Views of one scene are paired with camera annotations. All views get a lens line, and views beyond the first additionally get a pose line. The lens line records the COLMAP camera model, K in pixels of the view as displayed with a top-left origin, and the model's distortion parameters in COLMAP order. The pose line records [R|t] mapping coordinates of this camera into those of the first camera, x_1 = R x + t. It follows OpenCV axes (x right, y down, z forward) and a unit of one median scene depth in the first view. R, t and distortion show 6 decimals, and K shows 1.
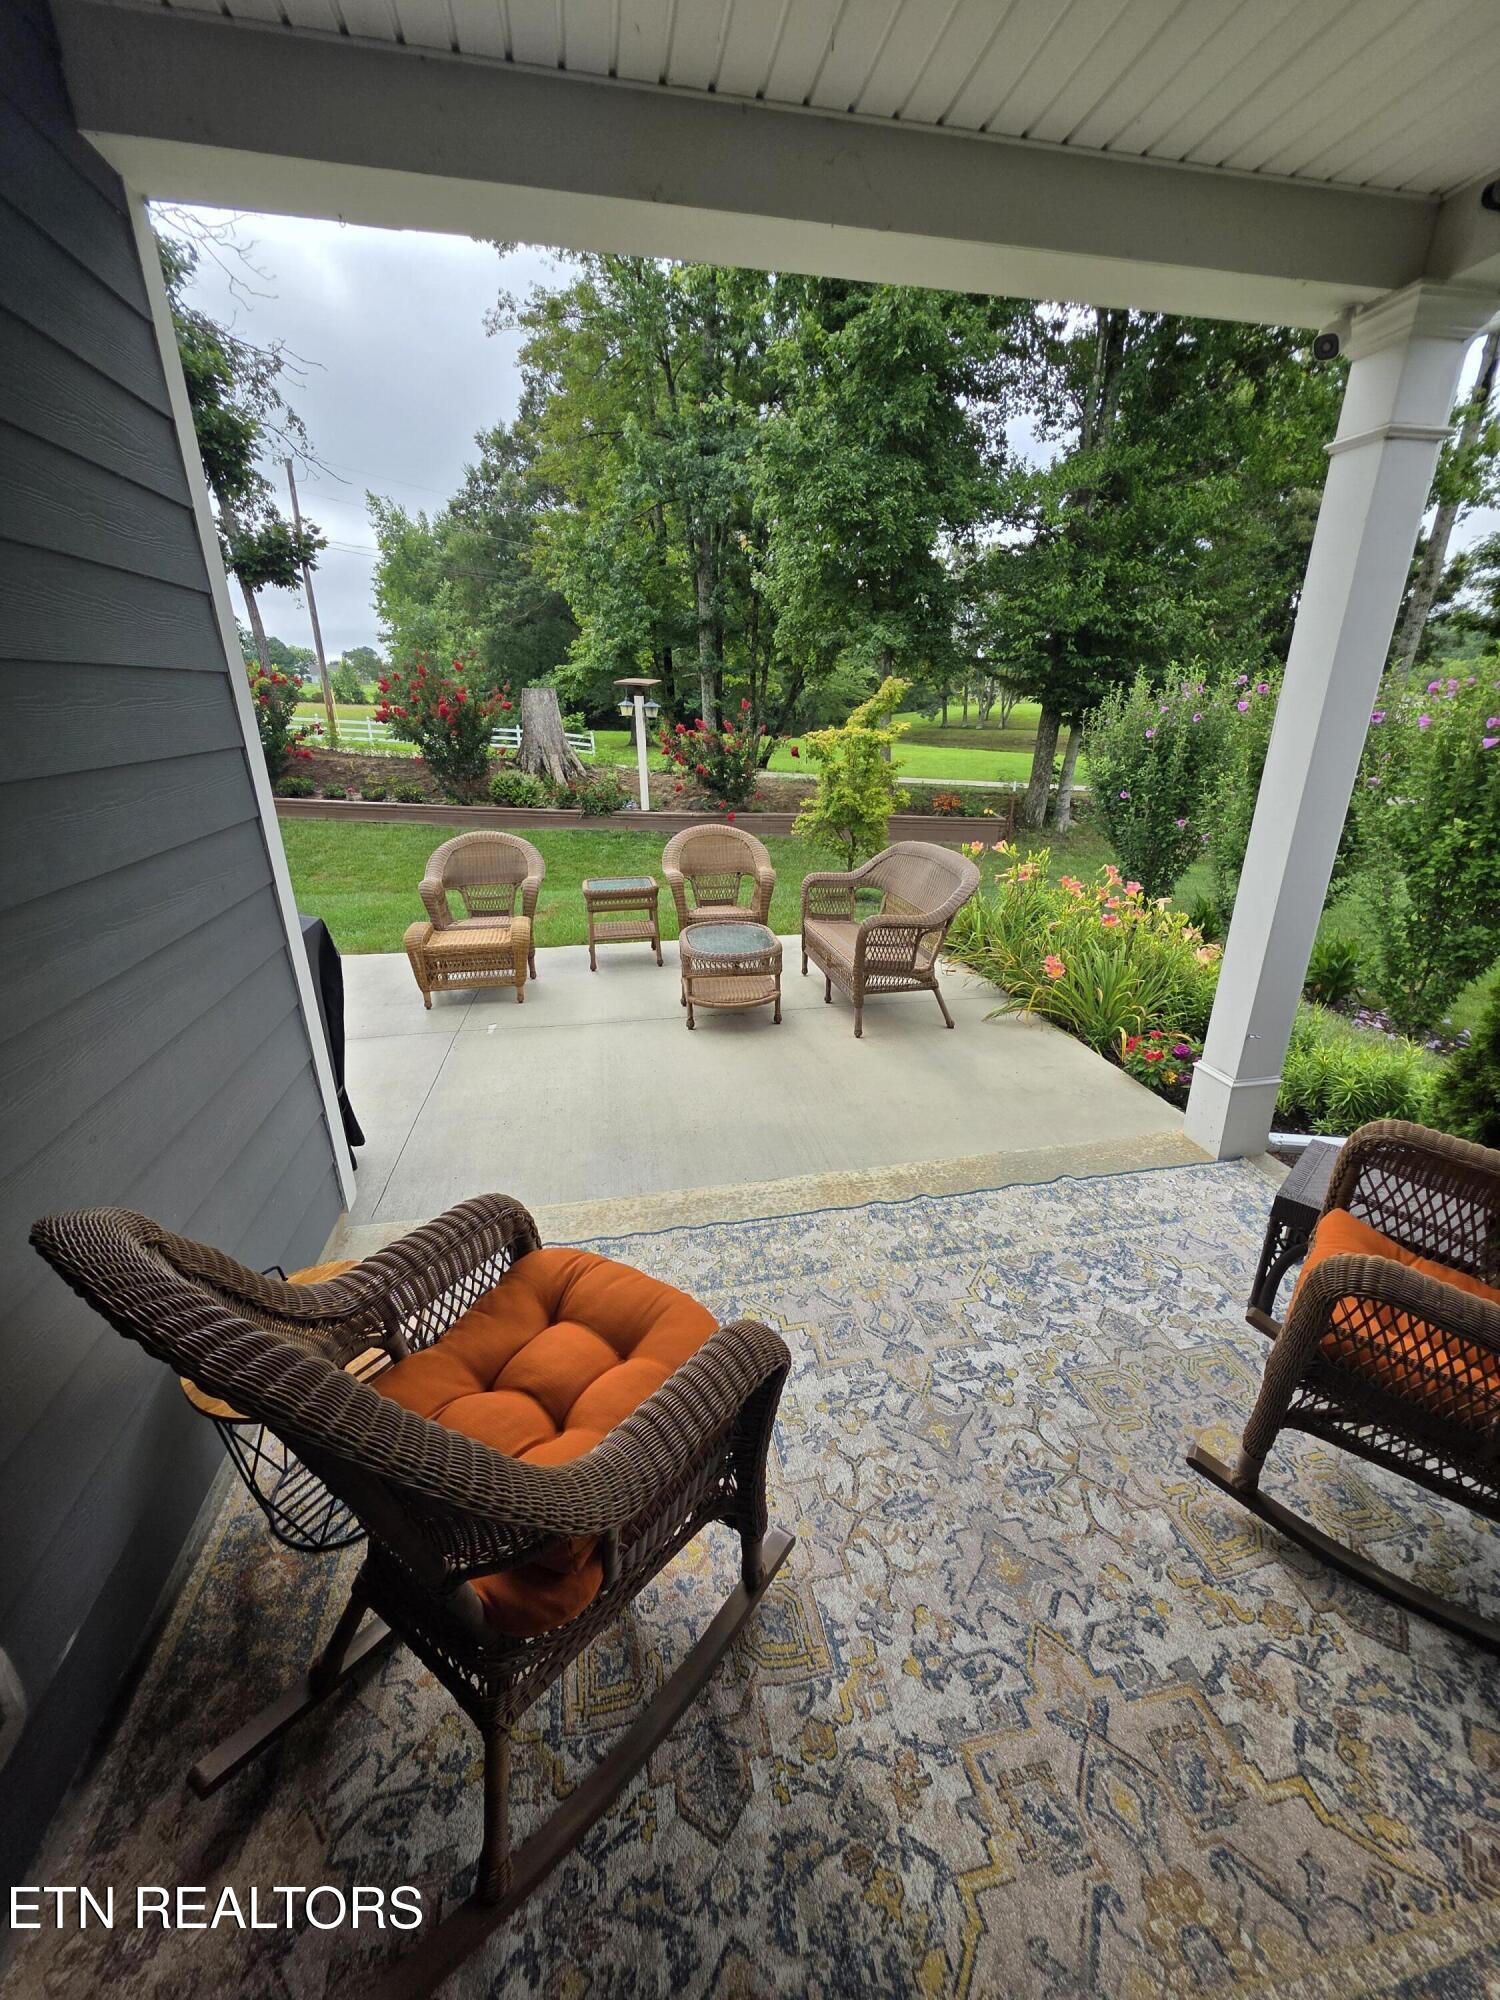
lens RADIAL K [[803.3, 0, 752.2], [0, 803.3, 998.6], [0, 0, 1]] dist [-0.000325, 0.000370]
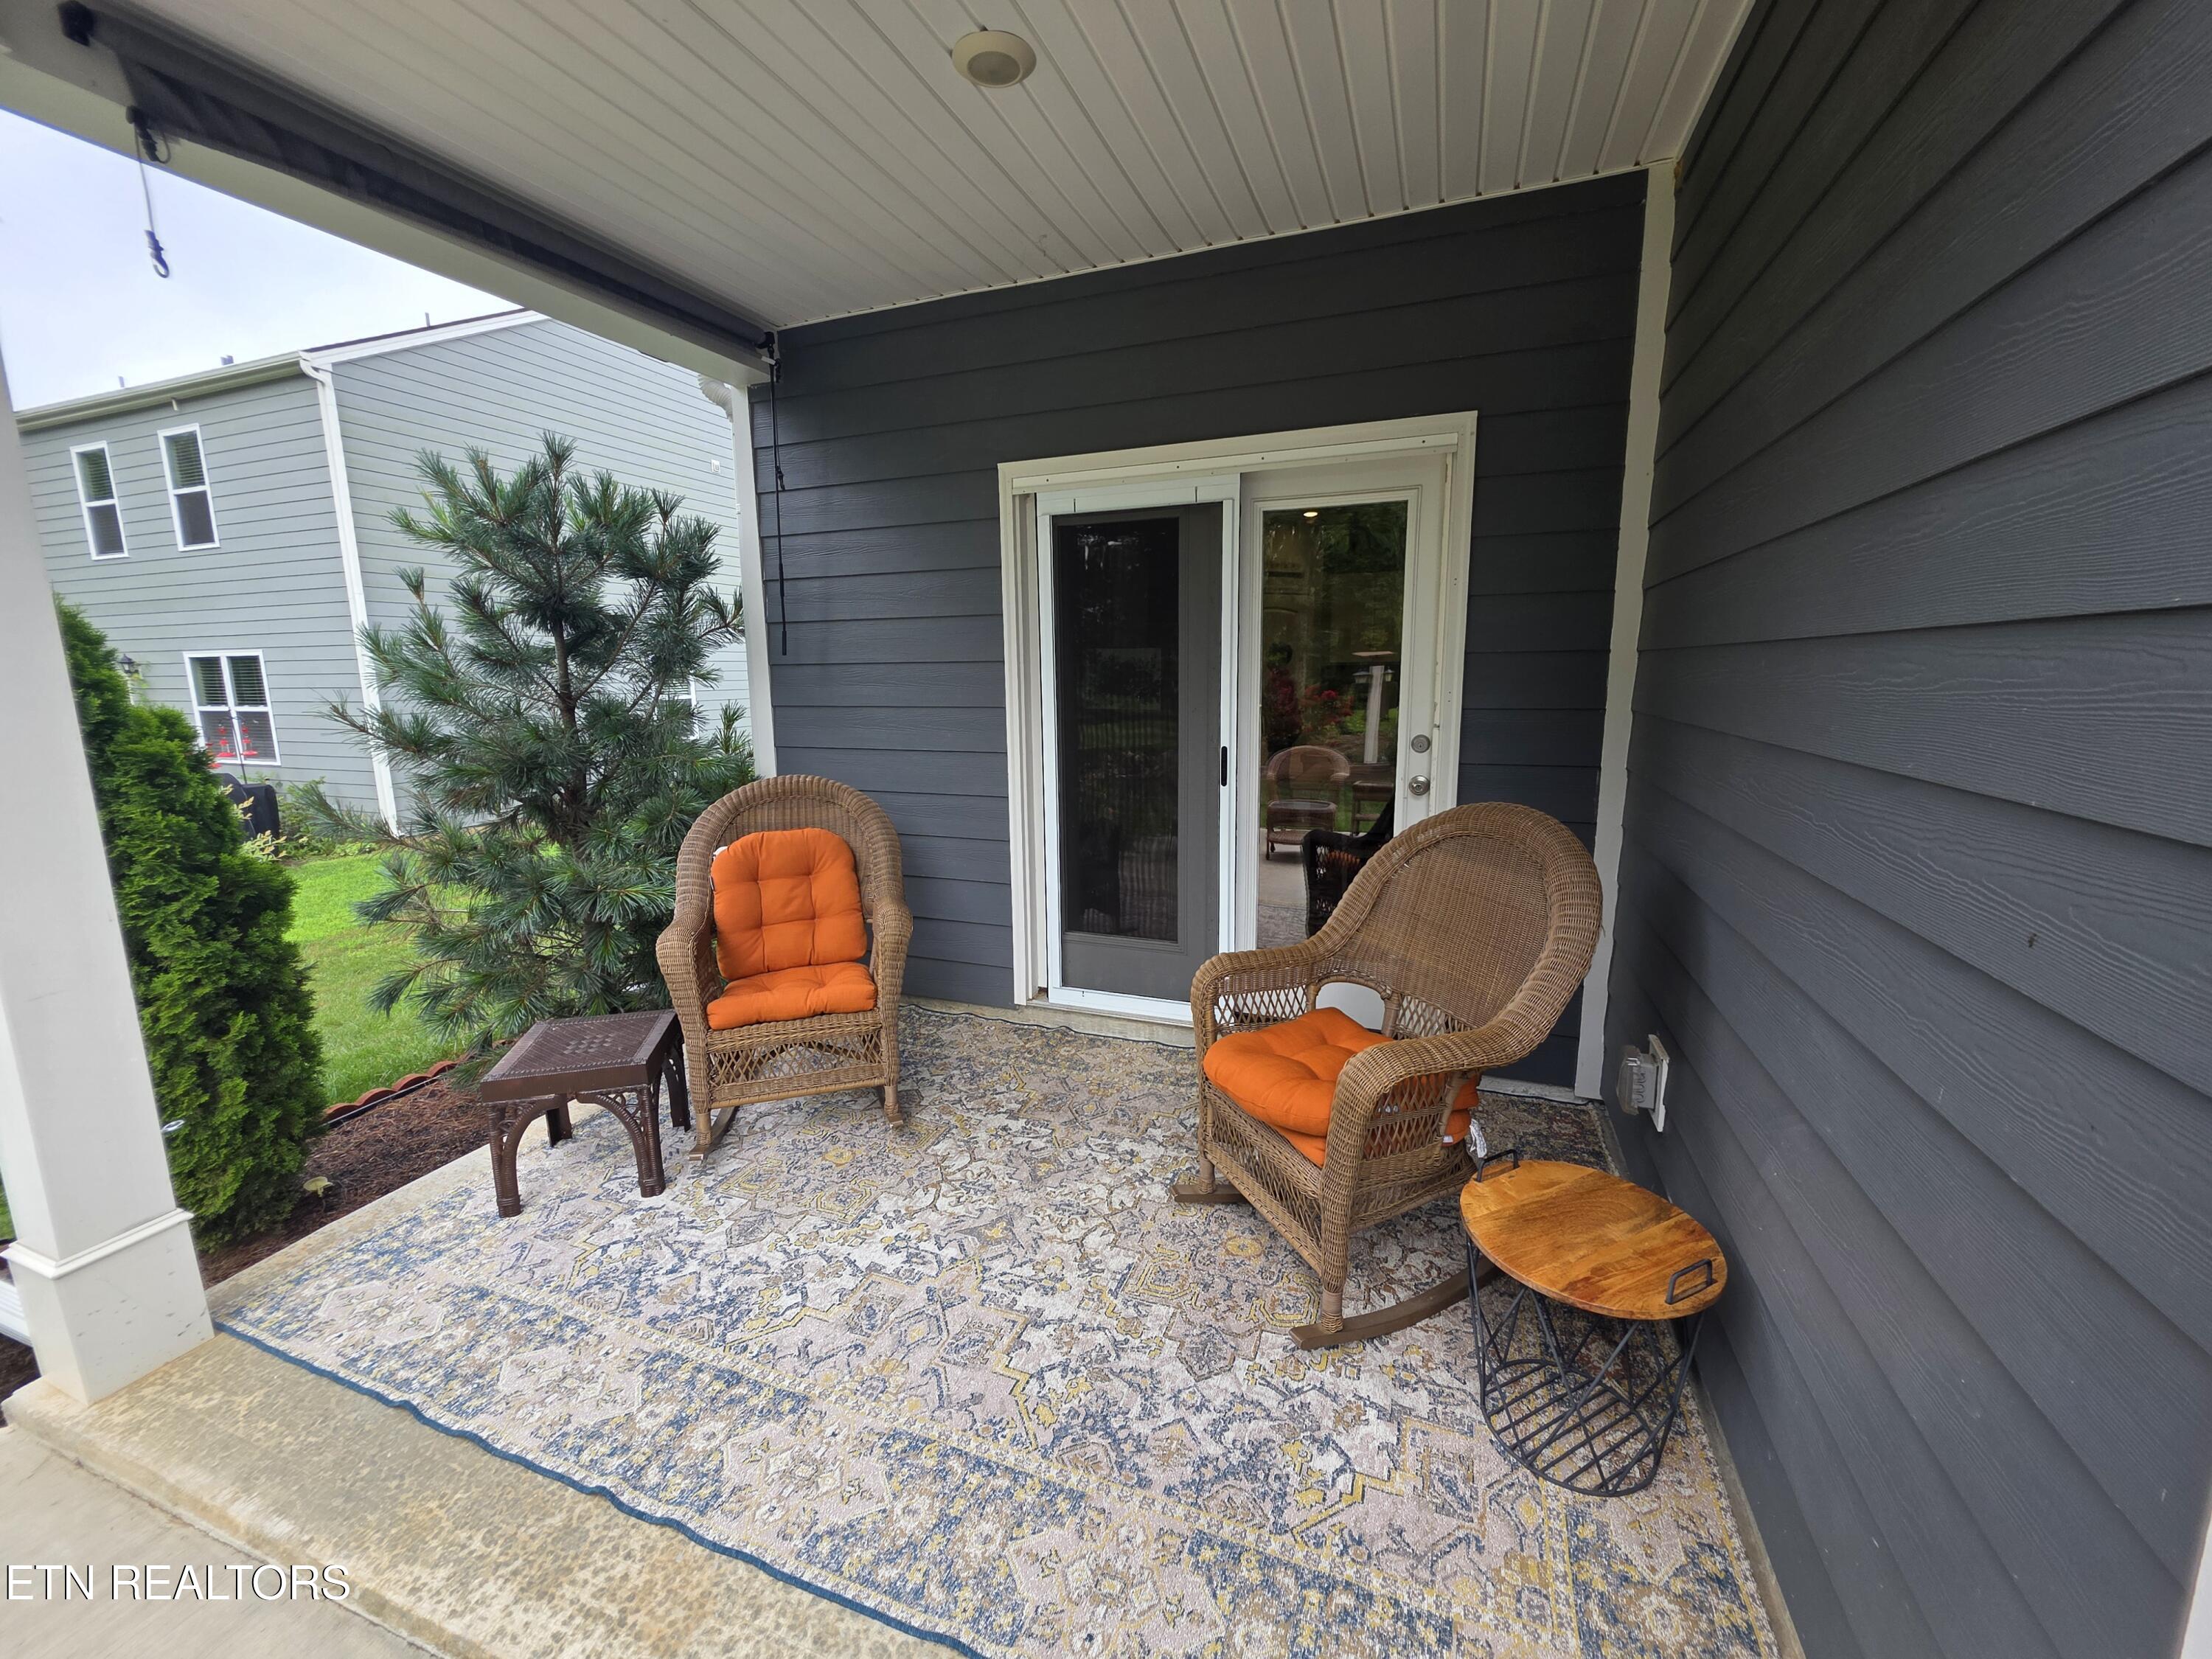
lens RADIAL K [[888.4, 0, 1102.0], [0, 888.4, 825.8], [0, 0, 1]] dist [-0.000325, 0.000370]
pose [[-0.851528, -0.080489, 0.518095, -0.432246], [0.193810, 0.869837, 0.453675, -0.432414], [-0.487174, 0.486729, -0.725091, 1.358284]]
